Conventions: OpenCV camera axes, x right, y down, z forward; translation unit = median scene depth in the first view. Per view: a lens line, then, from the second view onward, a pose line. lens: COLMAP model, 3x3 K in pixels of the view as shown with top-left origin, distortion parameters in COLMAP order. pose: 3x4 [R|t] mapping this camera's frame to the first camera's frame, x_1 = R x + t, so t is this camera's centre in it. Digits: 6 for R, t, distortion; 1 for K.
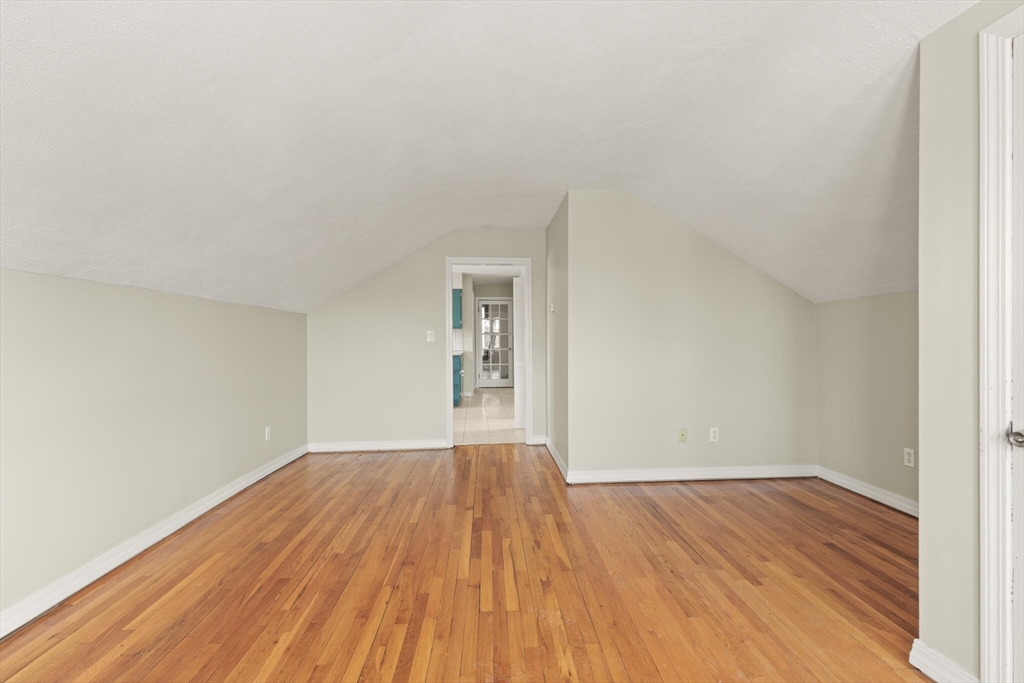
lens RADIAL K [[462.8, 0, 512.0], [0, 462.8, 341.5], [0, 0, 1]] dist [-0.000404, -0.000043]
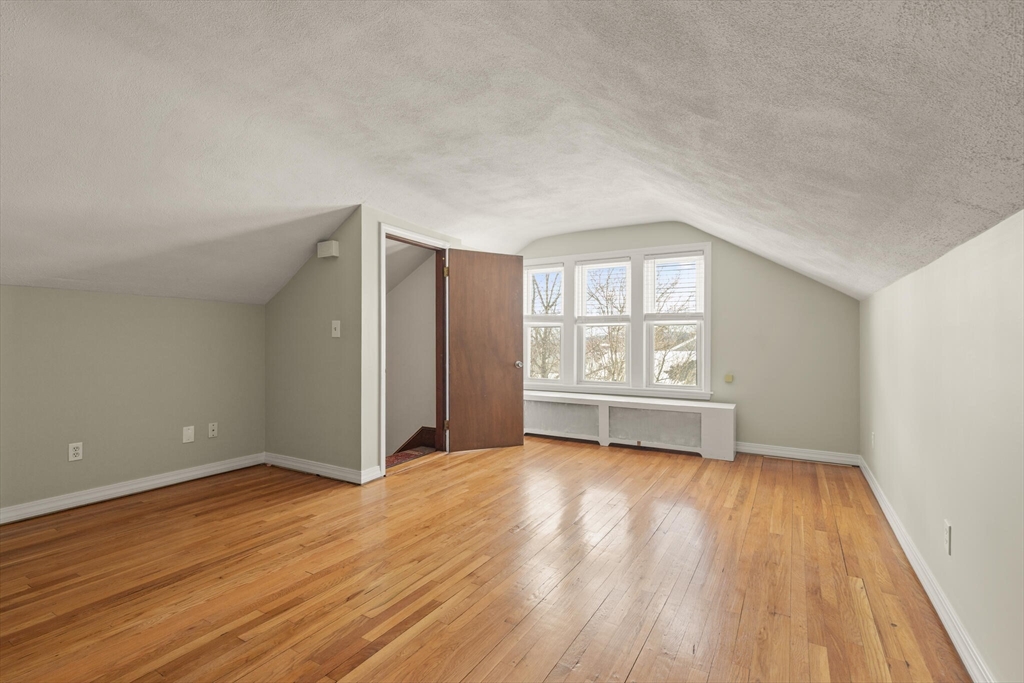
lens RADIAL K [[462.8, 0, 512.0], [0, 462.8, 341.5], [0, 0, 1]] dist [-0.000404, -0.000043]
pose [[-0.827383, 0.005975, 0.561607, -0.678515], [0.007586, 0.999971, 0.000536, 0.014105], [-0.561587, 0.004704, -0.827404, 1.678788]]
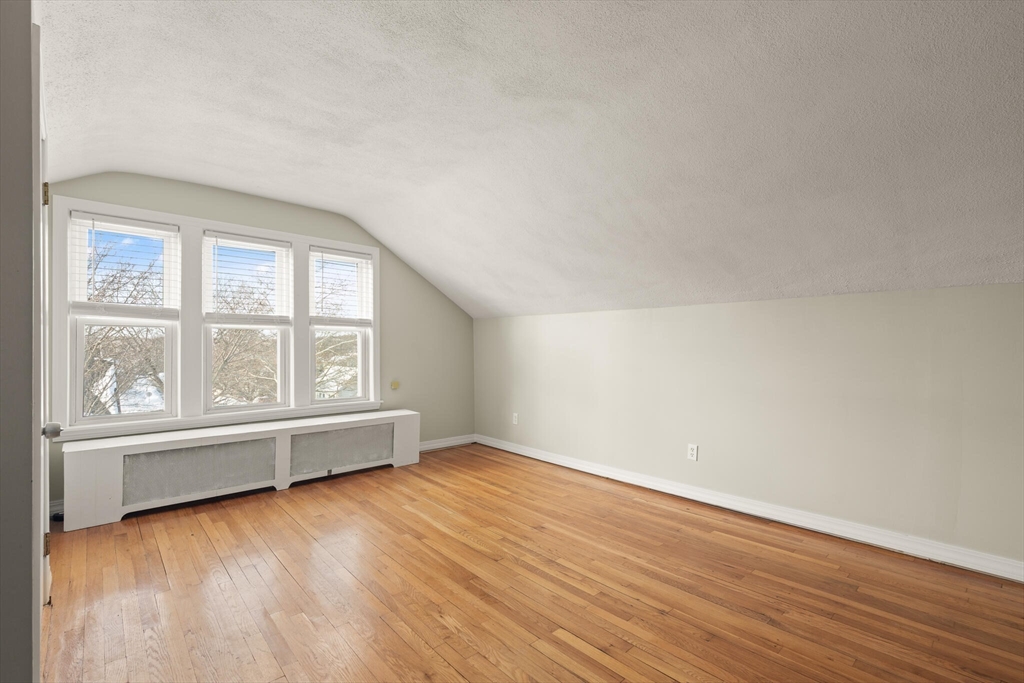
lens RADIAL K [[462.8, 0, 512.0], [0, 462.8, 341.5], [0, 0, 1]] dist [-0.000404, -0.000043]
pose [[-0.779600, 0.002133, -0.626274, 0.512783], [0.005407, 0.999980, -0.003326, -0.001533], [0.626254, -0.005979, -0.779596, 1.429741]]
